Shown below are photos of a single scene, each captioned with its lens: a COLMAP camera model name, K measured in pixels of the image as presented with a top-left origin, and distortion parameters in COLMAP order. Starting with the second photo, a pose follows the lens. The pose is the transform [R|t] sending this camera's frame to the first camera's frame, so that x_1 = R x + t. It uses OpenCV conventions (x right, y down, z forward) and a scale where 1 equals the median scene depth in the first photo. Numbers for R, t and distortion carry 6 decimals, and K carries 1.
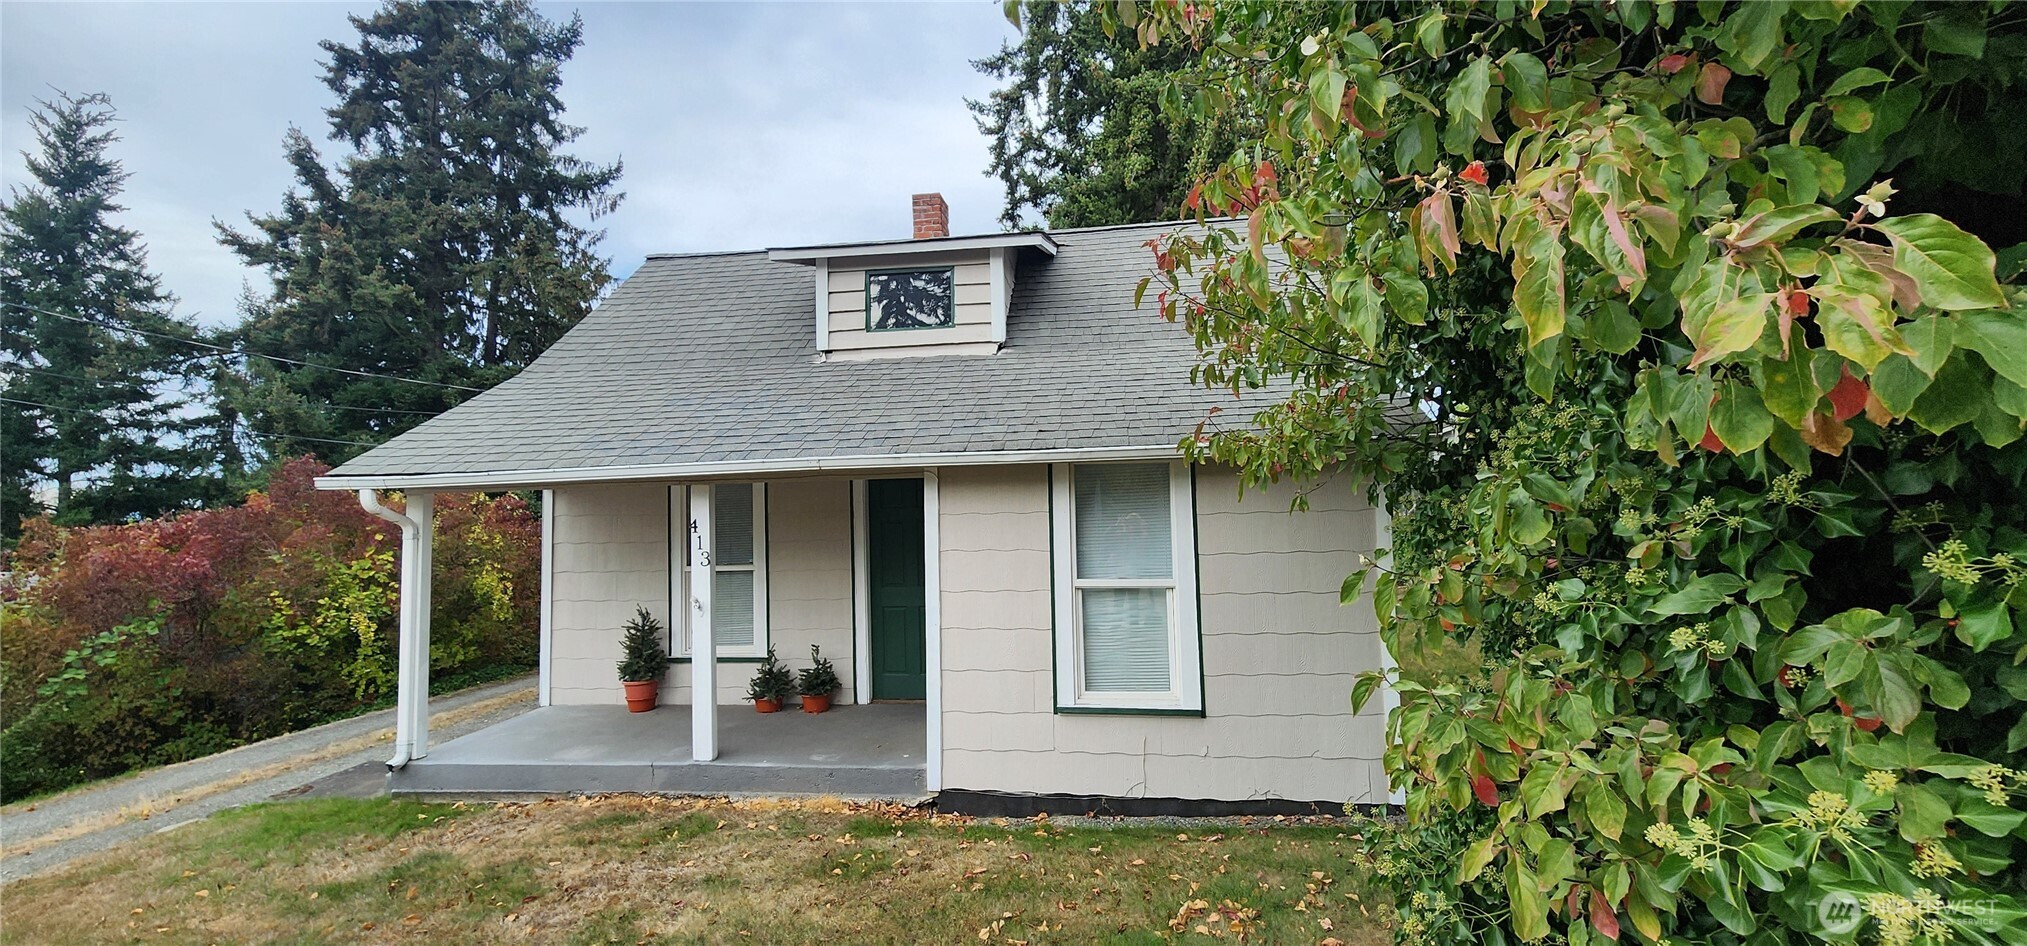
lens RADIAL K [[825.2, 0, 1013.5], [0, 825.2, 473.0], [0, 0, 1]] dist [0.001111, -0.000798]
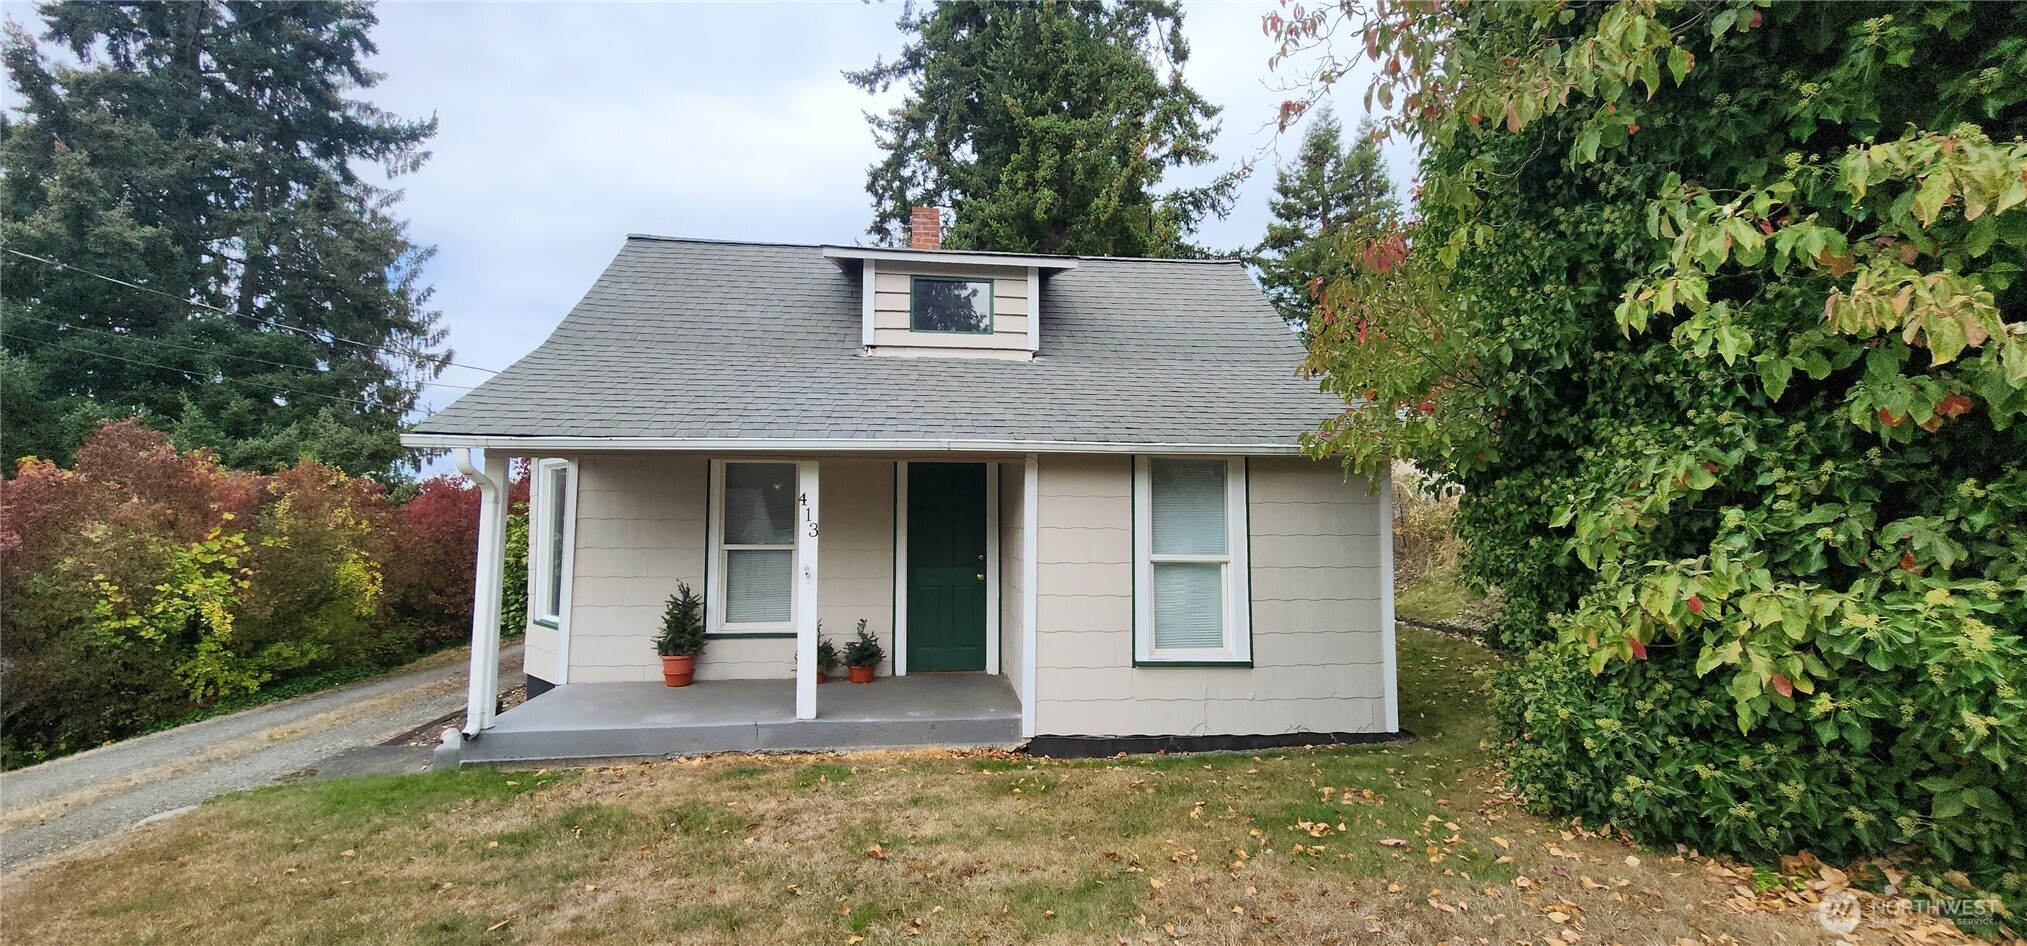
lens RADIAL K [[825.2, 0, 1013.5], [0, 825.2, 473.0], [0, 0, 1]] dist [0.001111, -0.000798]
pose [[0.970225, 0.045051, 0.237980, -0.304033], [-0.039778, 0.998846, -0.026916, 0.039150], [-0.238918, 0.016648, 0.970897, -0.081061]]
